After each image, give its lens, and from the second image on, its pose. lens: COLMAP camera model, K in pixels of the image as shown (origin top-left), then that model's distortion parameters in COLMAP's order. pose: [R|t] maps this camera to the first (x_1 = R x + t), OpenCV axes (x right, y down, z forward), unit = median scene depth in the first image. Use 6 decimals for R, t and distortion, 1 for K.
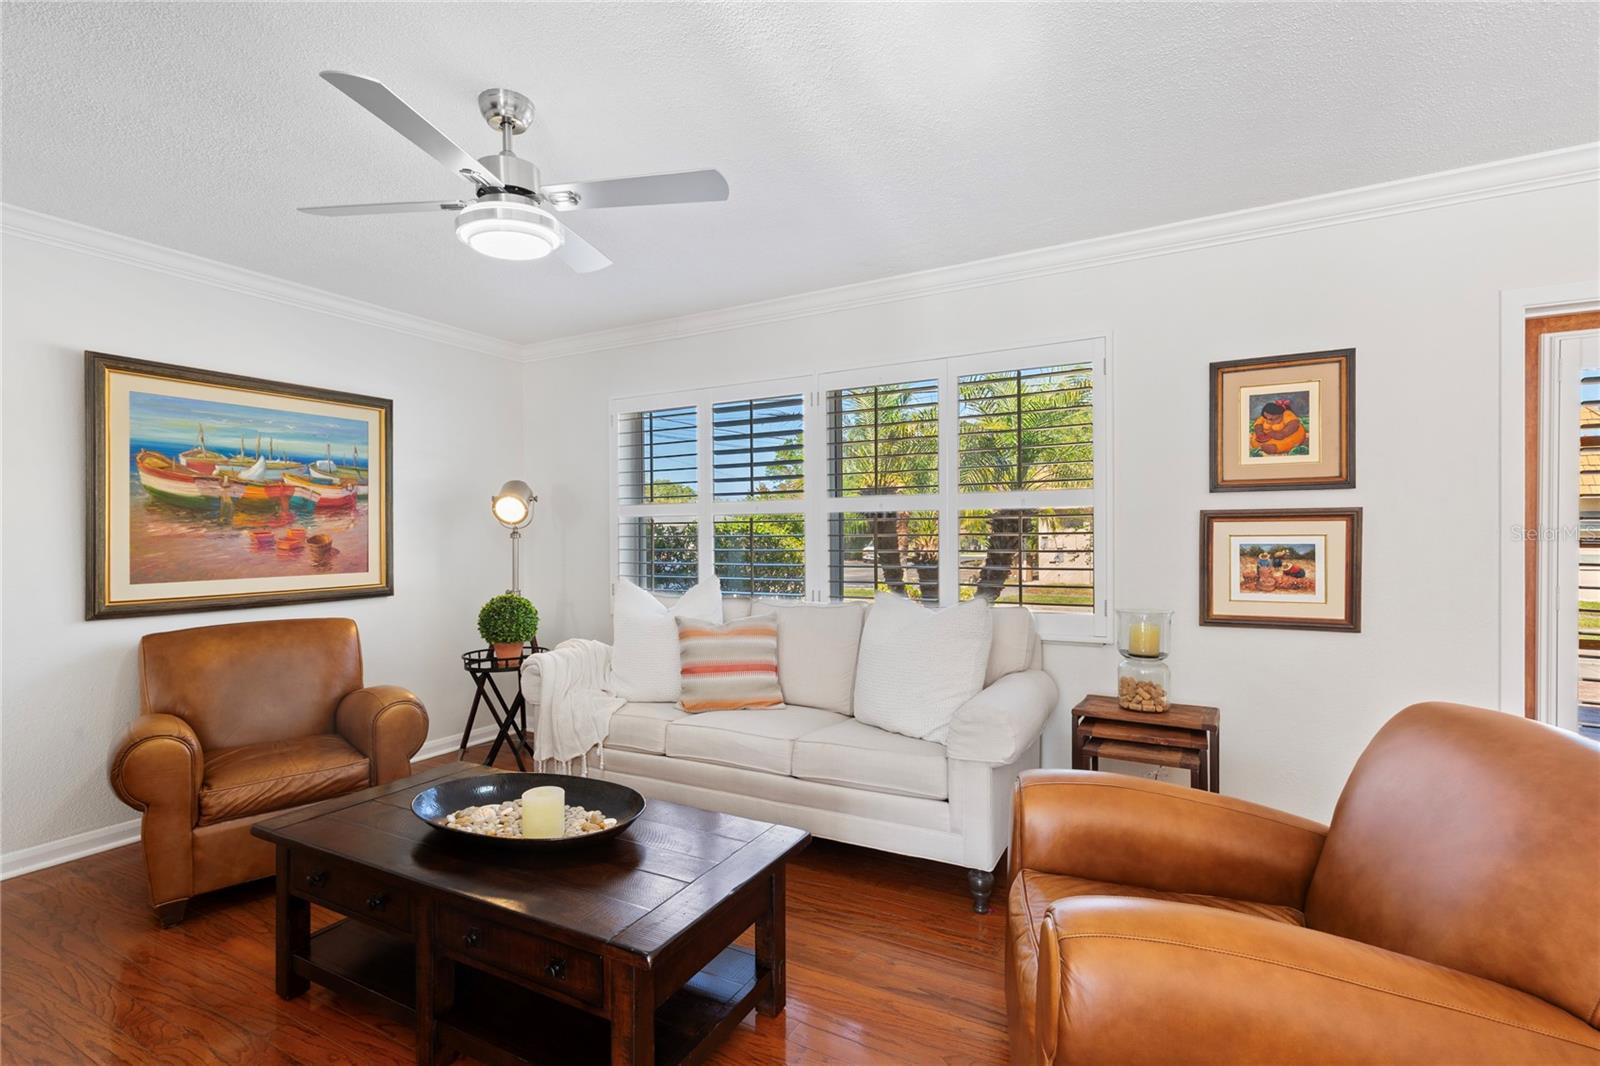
lens RADIAL K [[730.0, 0, 802.8], [0, 730.0, 538.2], [0, 0, 1]] dist [0.009282, -0.000986]
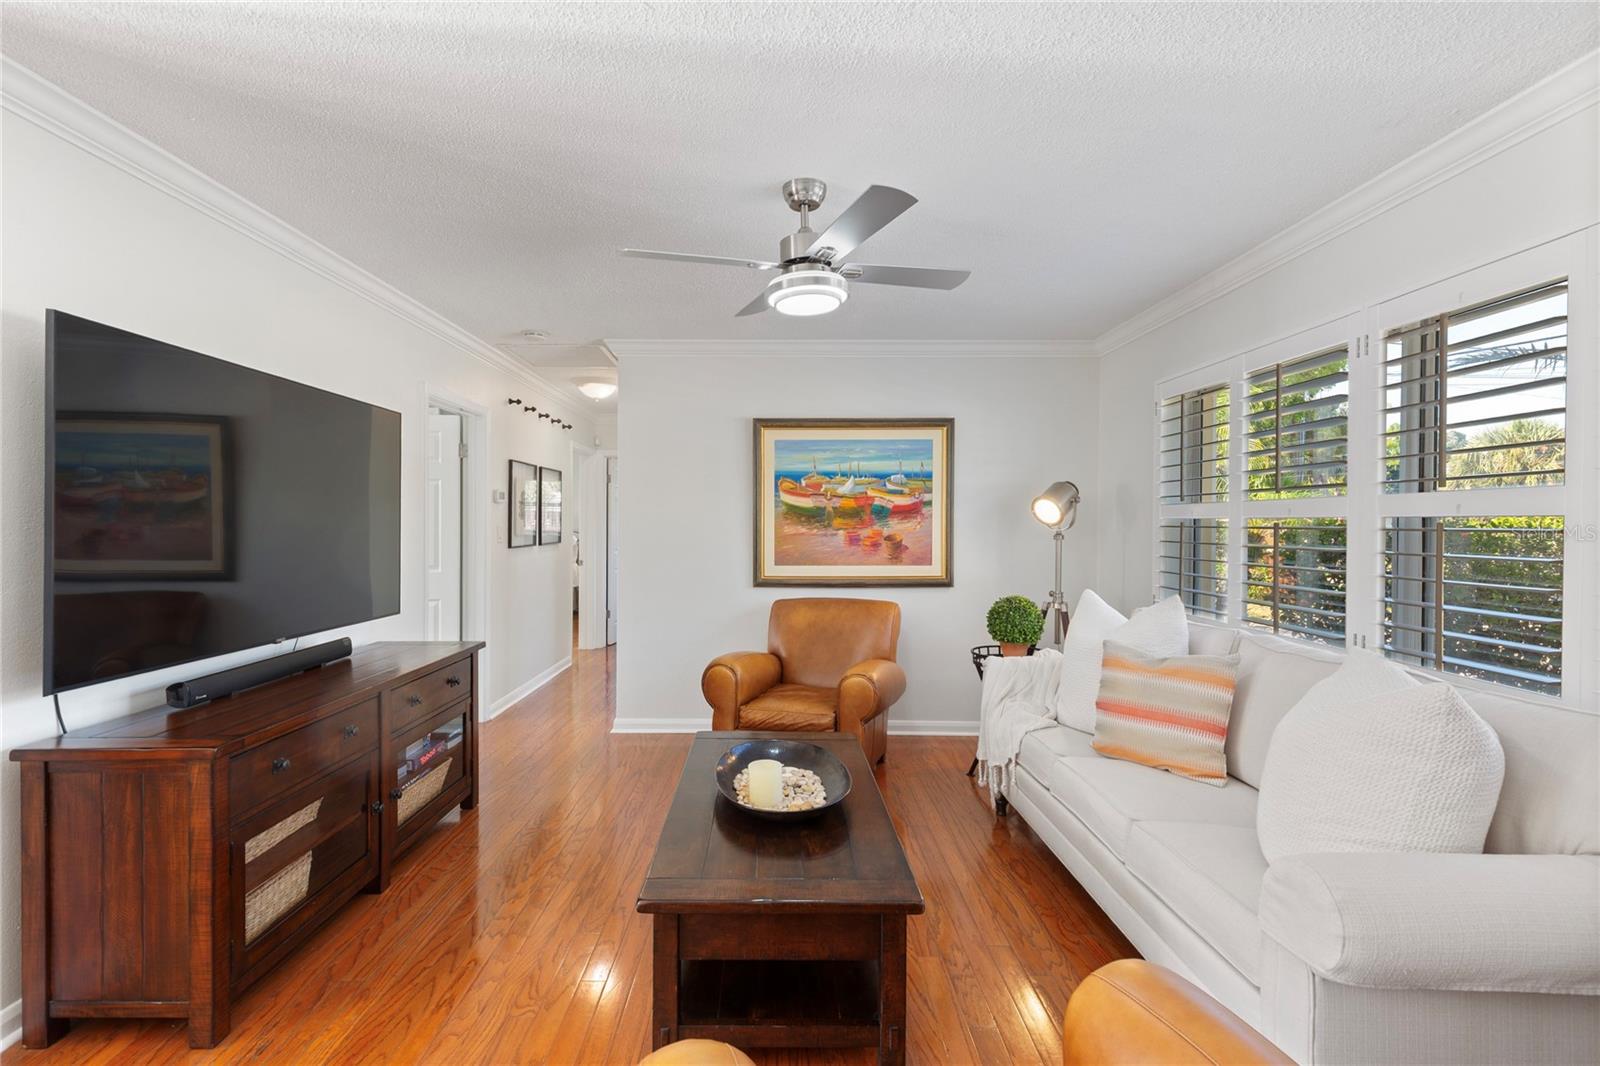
lens RADIAL K [[748.9, 0, 794.6], [0, 748.9, 518.6], [0, 0, 1]] dist [0.005596, -0.000056]
pose [[0.476938, 0.004608, -0.878925, 0.419023], [-0.010781, 0.999942, -0.000607, -0.030835], [0.878871, 0.009765, 0.476960, 0.253115]]
